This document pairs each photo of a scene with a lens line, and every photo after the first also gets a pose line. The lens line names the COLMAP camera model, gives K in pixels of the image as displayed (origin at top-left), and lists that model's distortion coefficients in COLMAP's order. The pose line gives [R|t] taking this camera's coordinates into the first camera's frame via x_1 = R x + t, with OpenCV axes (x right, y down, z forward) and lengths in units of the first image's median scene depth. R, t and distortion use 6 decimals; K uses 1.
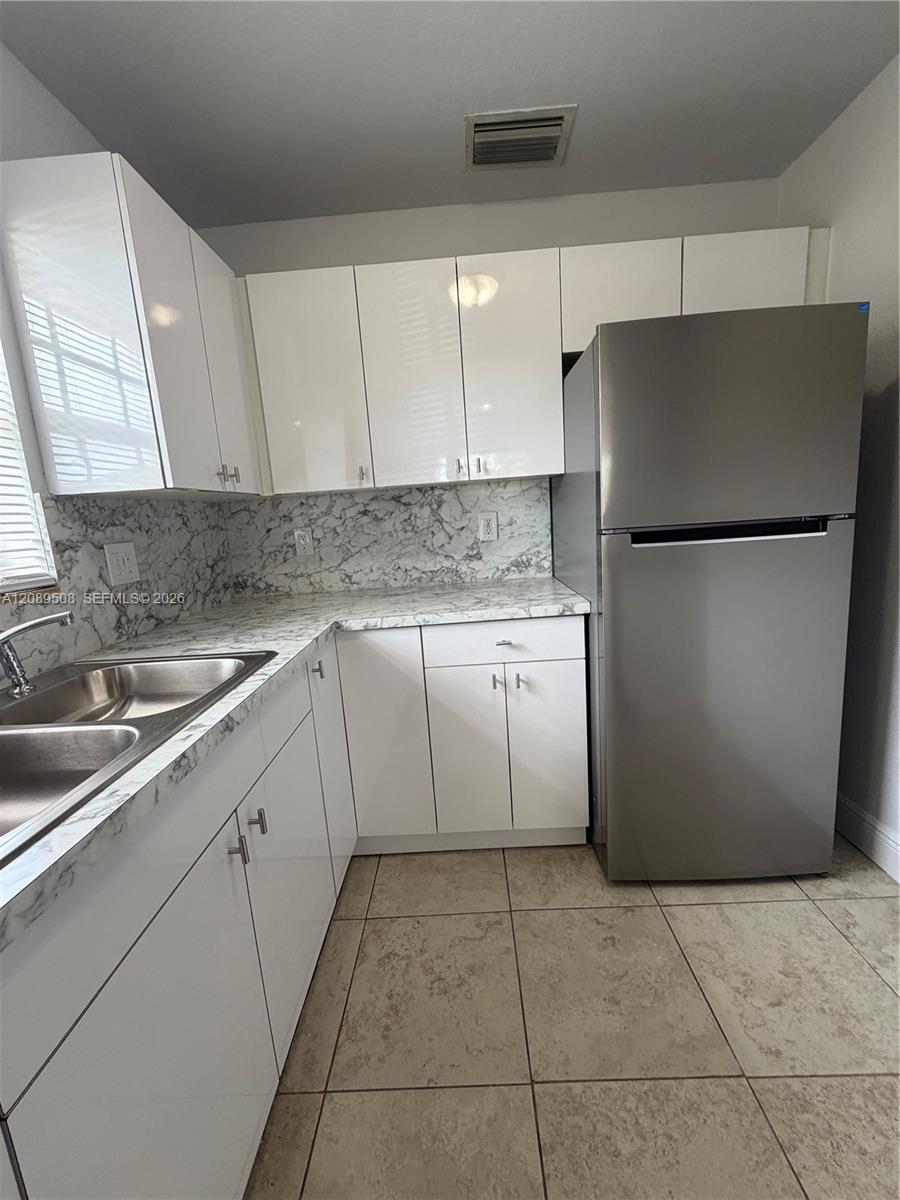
lens RADIAL K [[479.7, 0, 449.1], [0, 479.7, 596.5], [0, 0, 1]] dist [-0.000072, 0.000223]
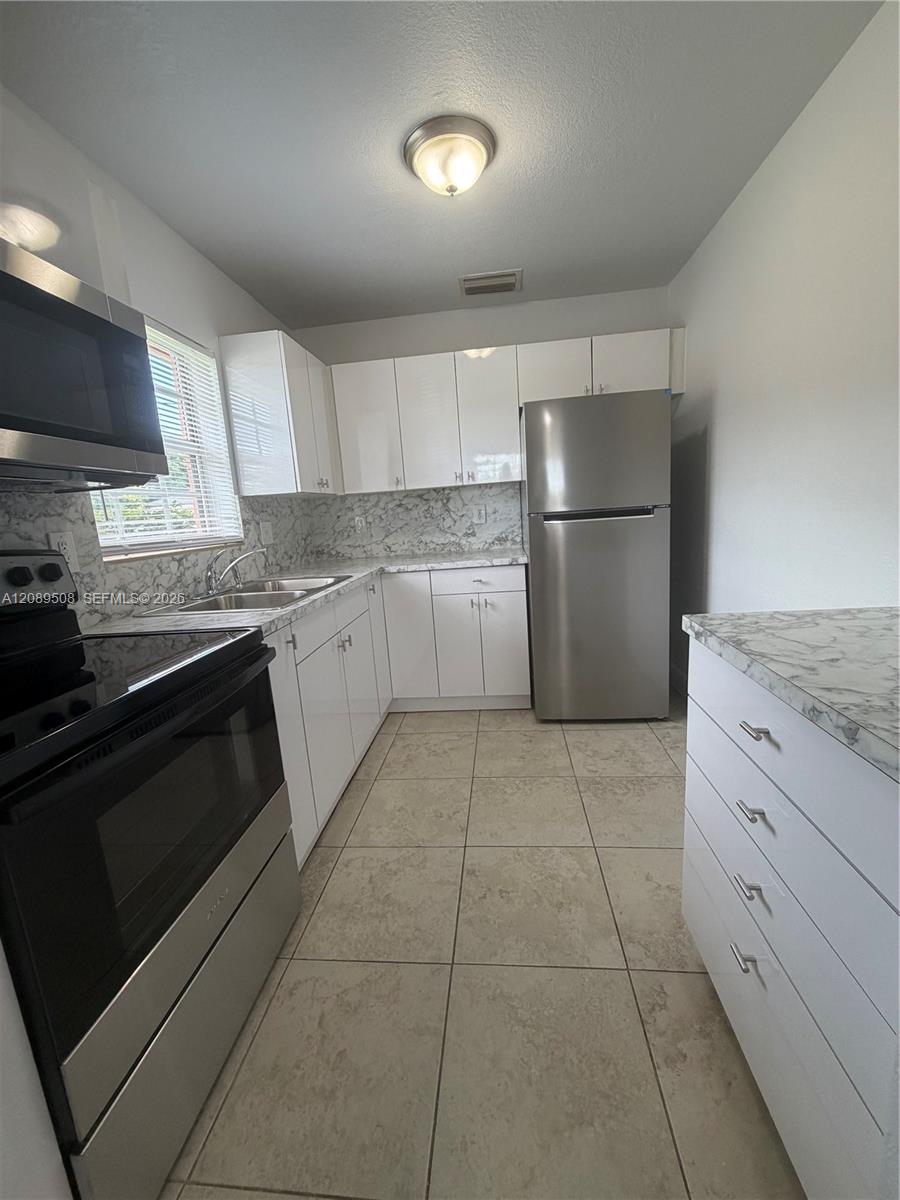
lens RADIAL K [[479.7, 0, 449.4], [0, 479.7, 595.9], [0, 0, 1]] dist [-0.000072, 0.000223]
pose [[0.996642, 0.013377, -0.080776, 0.150748], [-0.012636, 0.999873, 0.009677, 0.134232], [0.080896, -0.008624, 0.996685, -0.710779]]
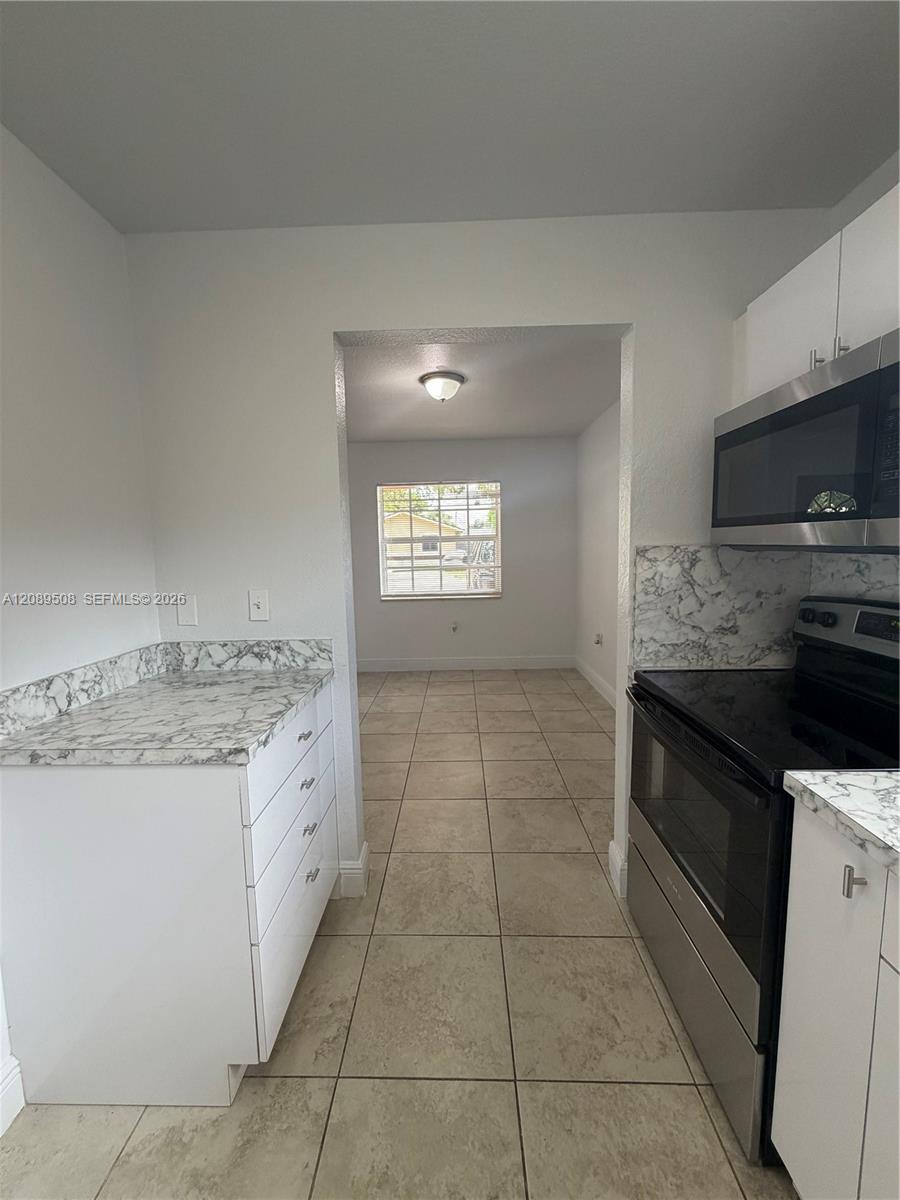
lens RADIAL K [[479.7, 0, 450.9], [0, 479.7, 598.1], [0, 0, 1]] dist [-0.000072, 0.000223]
pose [[-0.996501, 0.083485, 0.004115, 0.133560], [0.081300, 0.956631, 0.279727, -0.201357], [0.019417, 0.279082, -0.960071, 0.613870]]
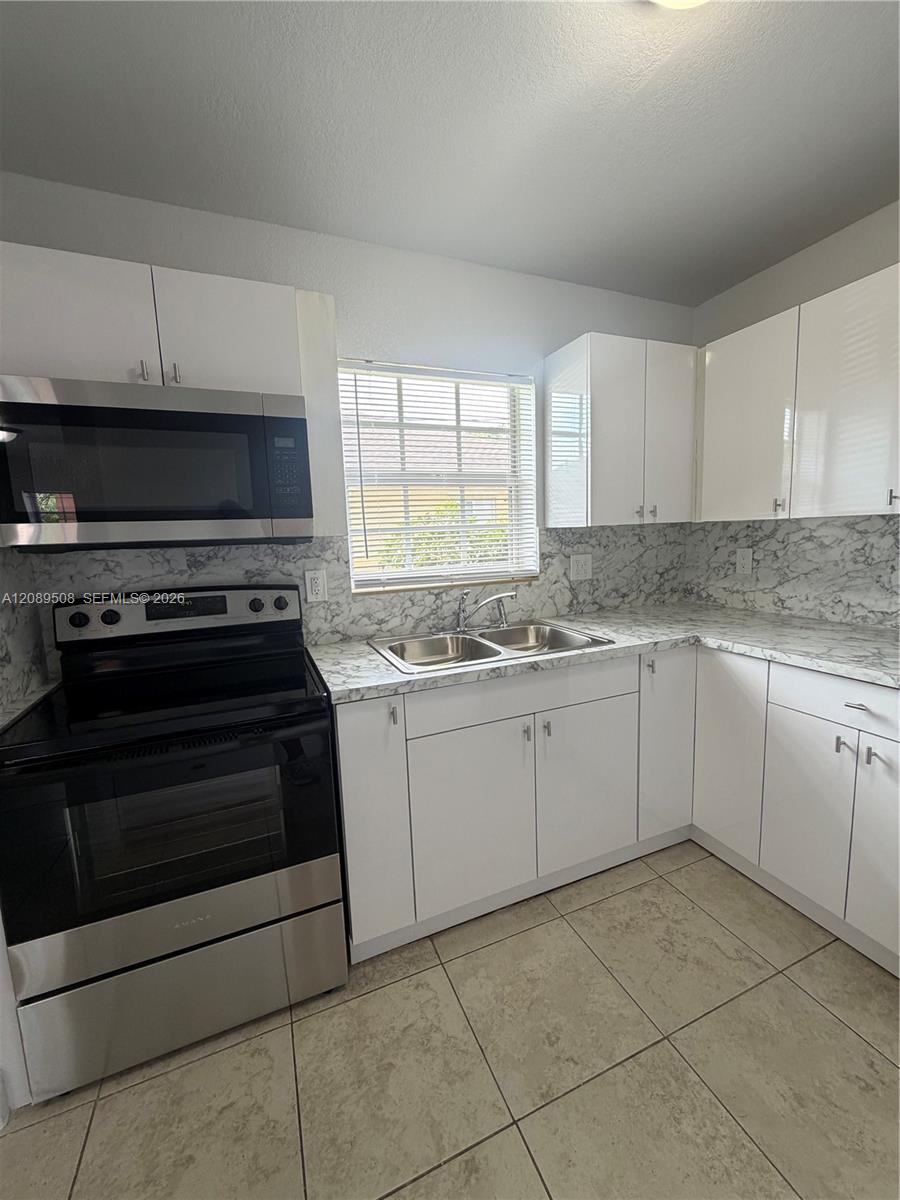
lens RADIAL K [[479.7, 0, 448.5], [0, 479.7, 595.2], [0, 0, 1]] dist [-0.000072, 0.000223]
pose [[0.405446, 0.170870, -0.898007, 0.556573], [-0.146212, 0.981849, 0.120809, -0.098683], [0.902350, 0.082318, 0.423070, -0.066561]]
